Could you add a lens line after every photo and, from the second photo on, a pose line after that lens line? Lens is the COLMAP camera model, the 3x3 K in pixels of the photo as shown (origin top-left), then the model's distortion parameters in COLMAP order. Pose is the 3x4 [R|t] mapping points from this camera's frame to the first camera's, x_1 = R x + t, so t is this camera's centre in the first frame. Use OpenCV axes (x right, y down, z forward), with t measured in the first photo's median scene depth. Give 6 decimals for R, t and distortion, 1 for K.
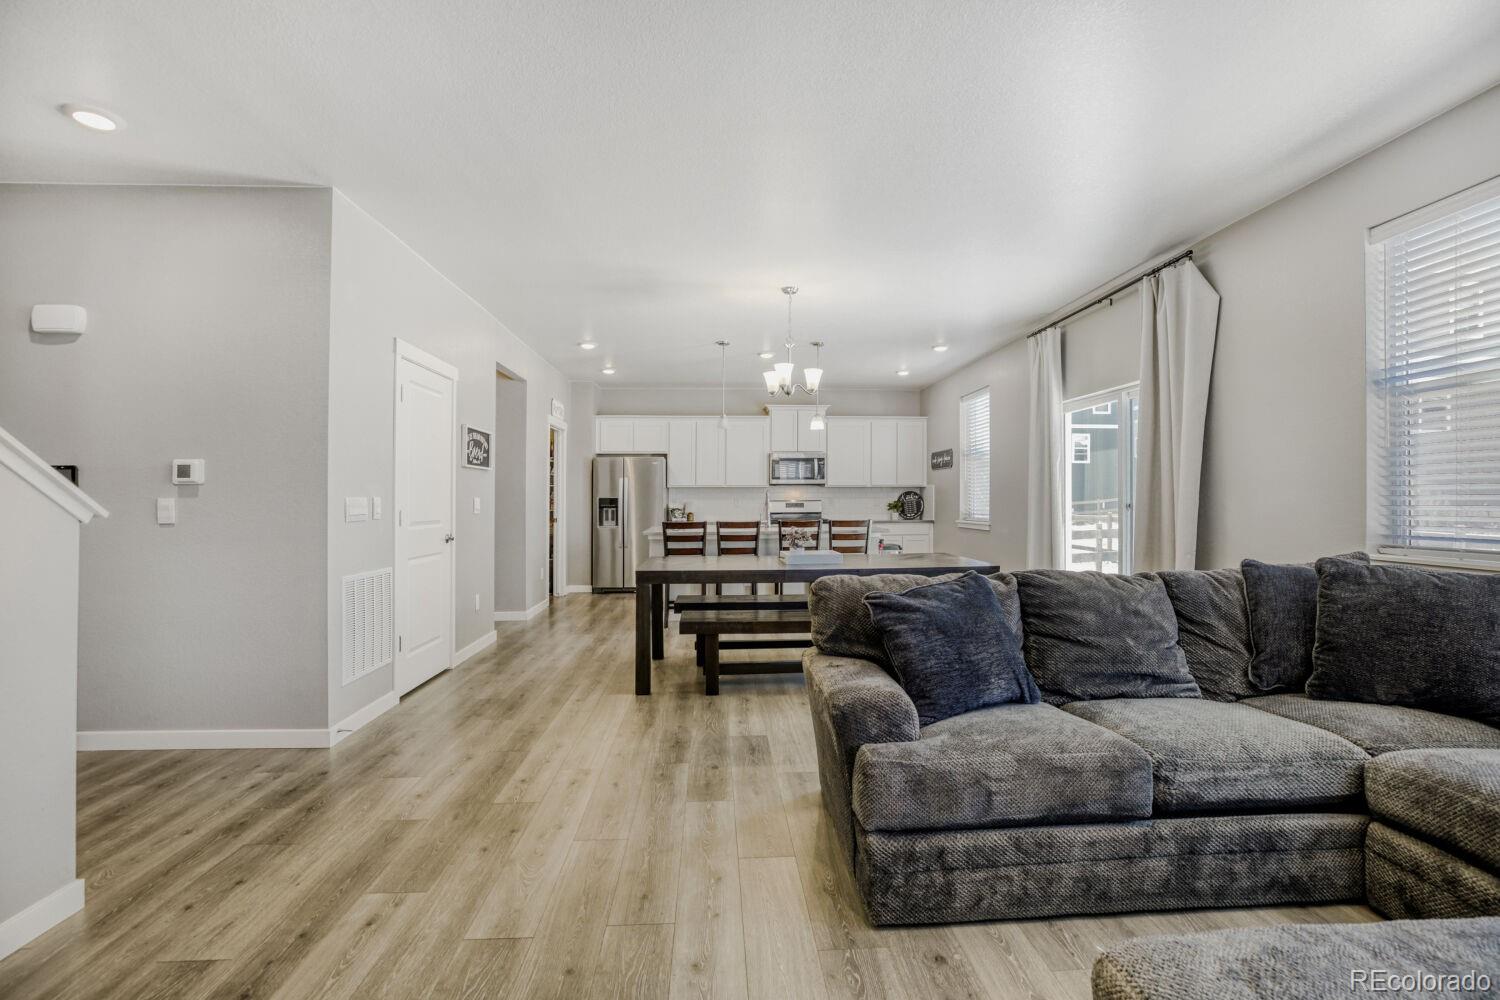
lens RADIAL K [[695.9, 0, 752.0], [0, 695.9, 496.0], [0, 0, 1]] dist [-0.050390, 0.017643]
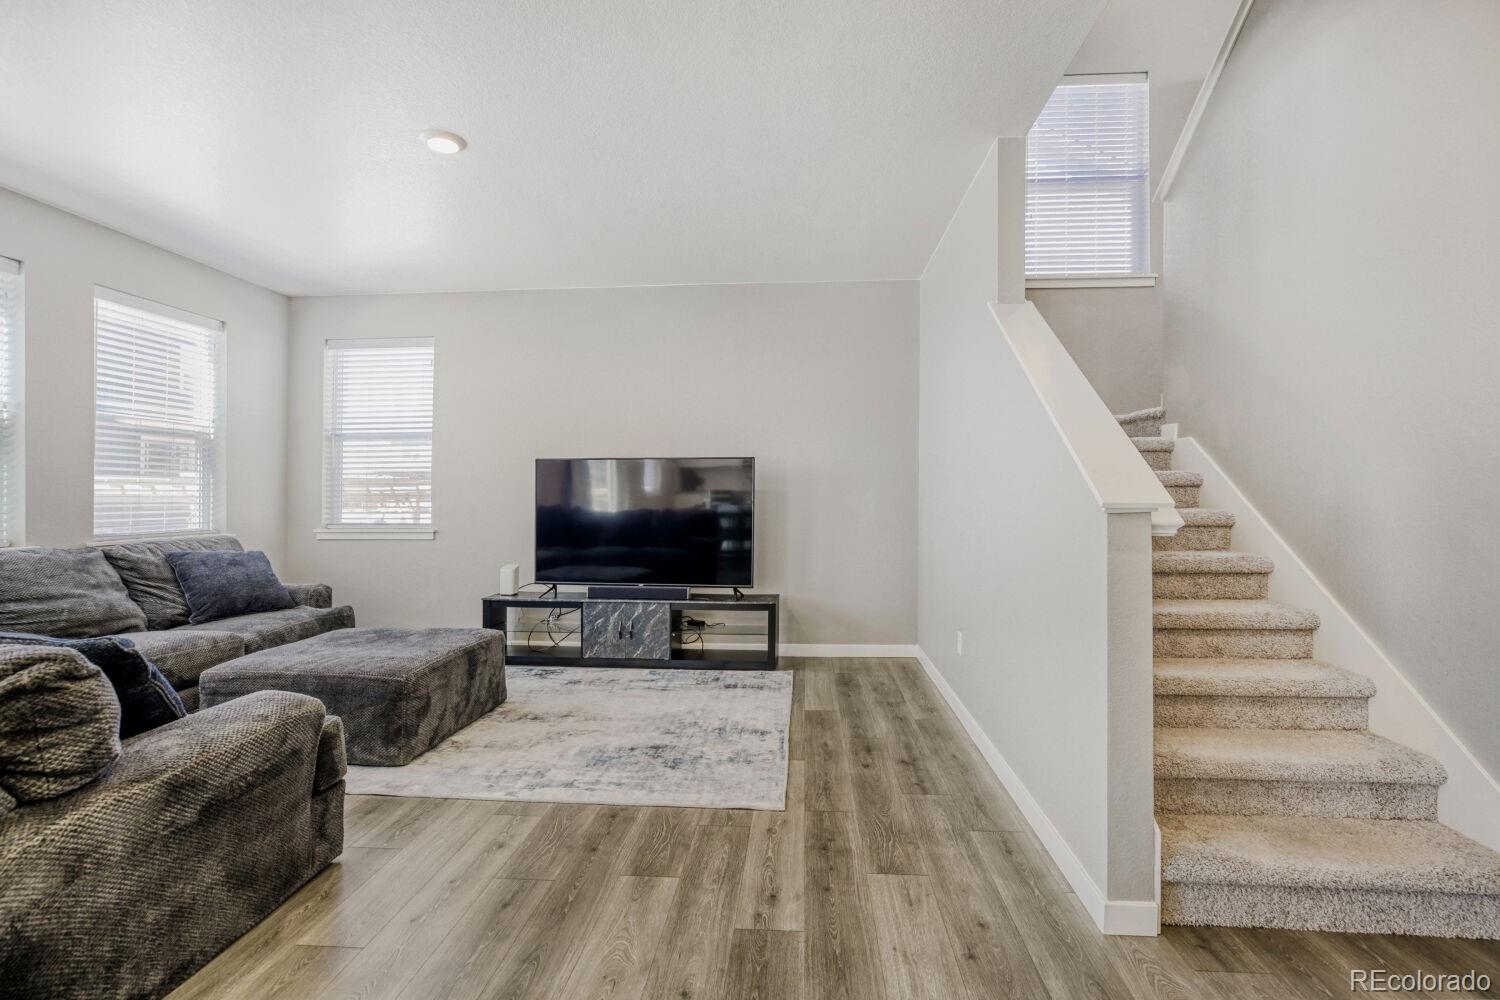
lens RADIAL K [[689.8, 0, 766.2], [0, 689.8, 495.6], [0, 0, 1]] dist [-0.047497, 0.013665]
pose [[-0.993983, 0.010351, 0.109042, -0.214299], [0.009698, 0.999932, -0.006511, 0.006261], [-0.109102, -0.005414, -0.994016, 0.649078]]
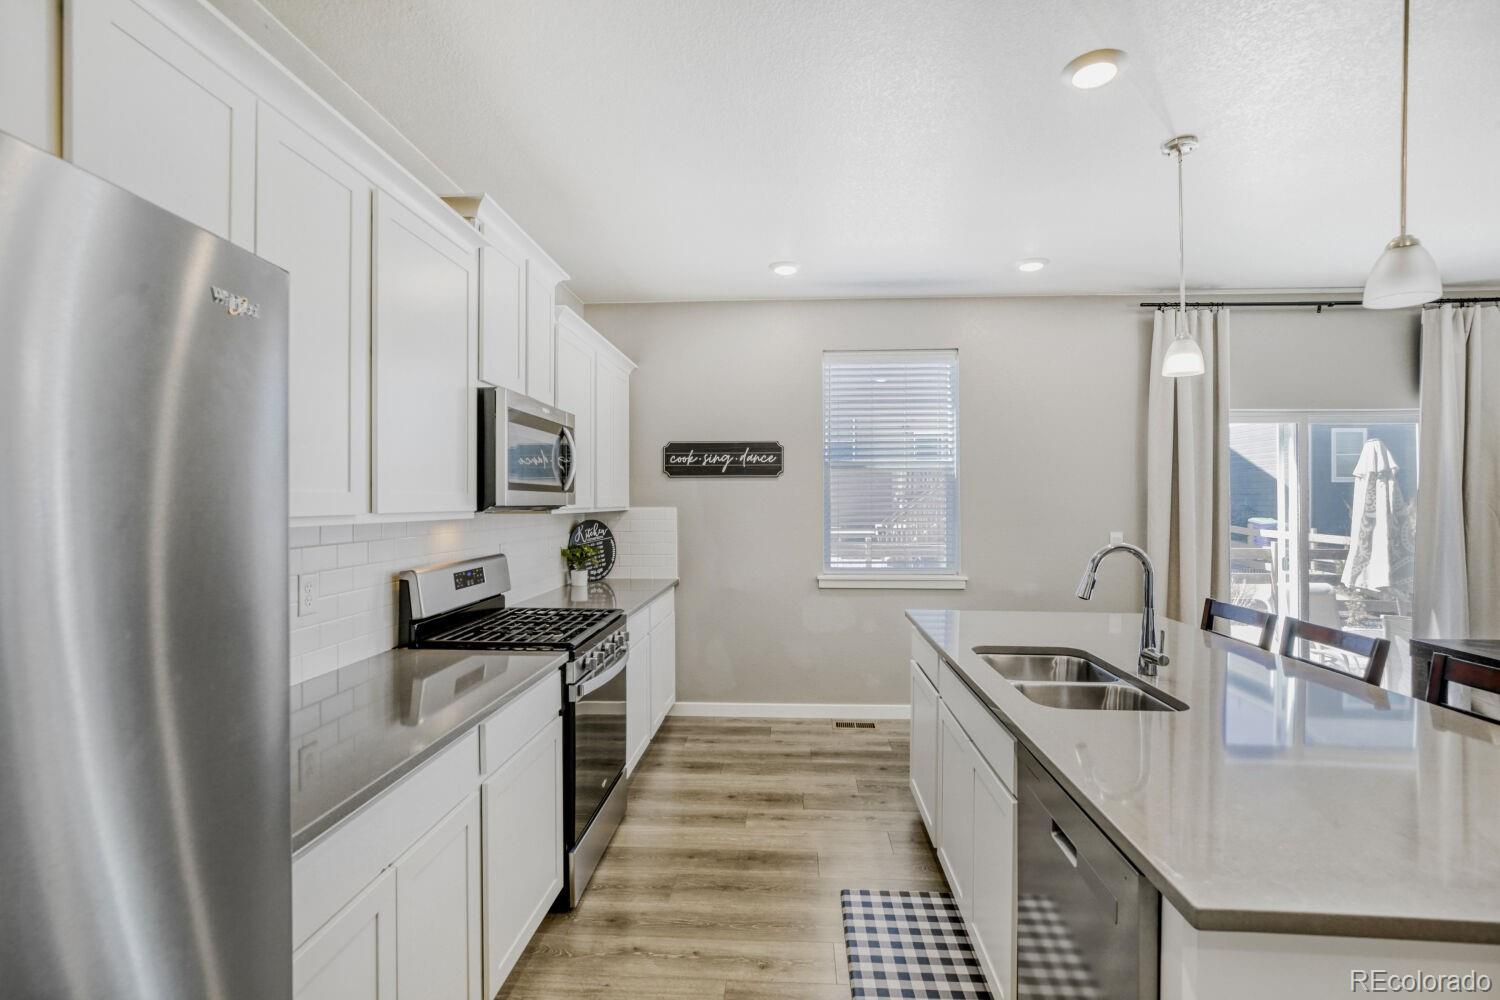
lens RADIAL K [[677.8, 0, 755.1], [0, 677.8, 494.6], [0, 0, 1]] dist [-0.027022, 0.012652]
pose [[0.106444, 0.013701, 0.994224, -0.320754], [-0.006281, 0.999894, -0.013107, -0.029138], [-0.994299, -0.004849, 0.106519, 1.340133]]
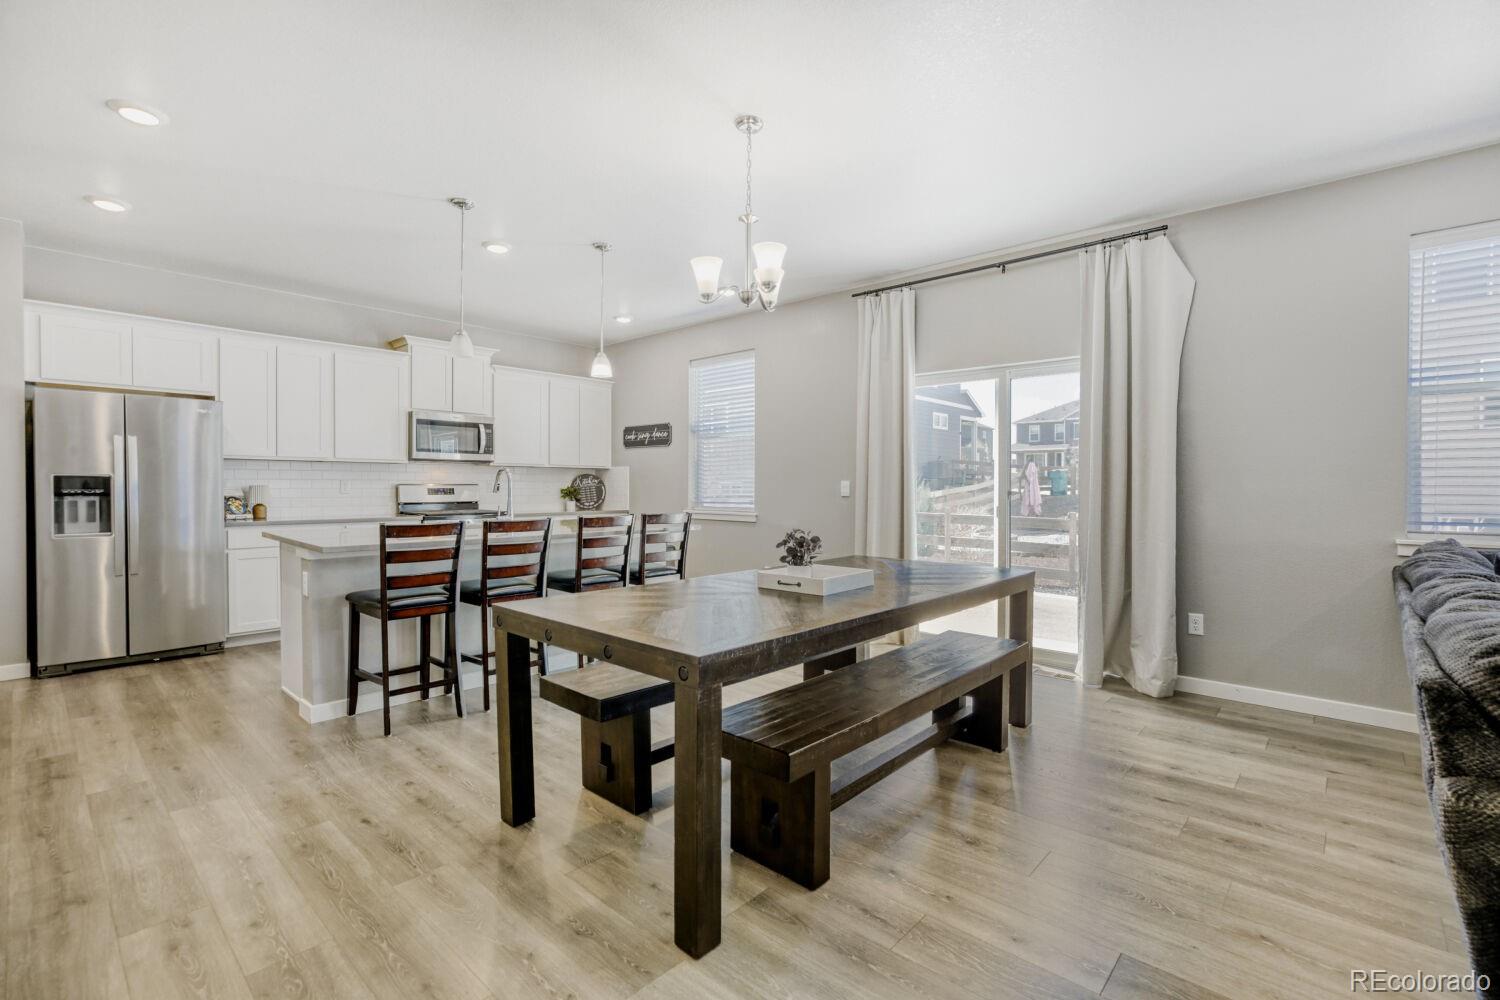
lens RADIAL K [[682.8, 0, 747.8], [0, 682.8, 498.8], [0, 0, 1]] dist [-0.022627, 0.013360]
pose [[0.716064, -0.005742, 0.698011, -0.296158], [-0.011662, 0.999728, 0.020187, 0.005812], [-0.697937, -0.022596, 0.715803, 0.492129]]
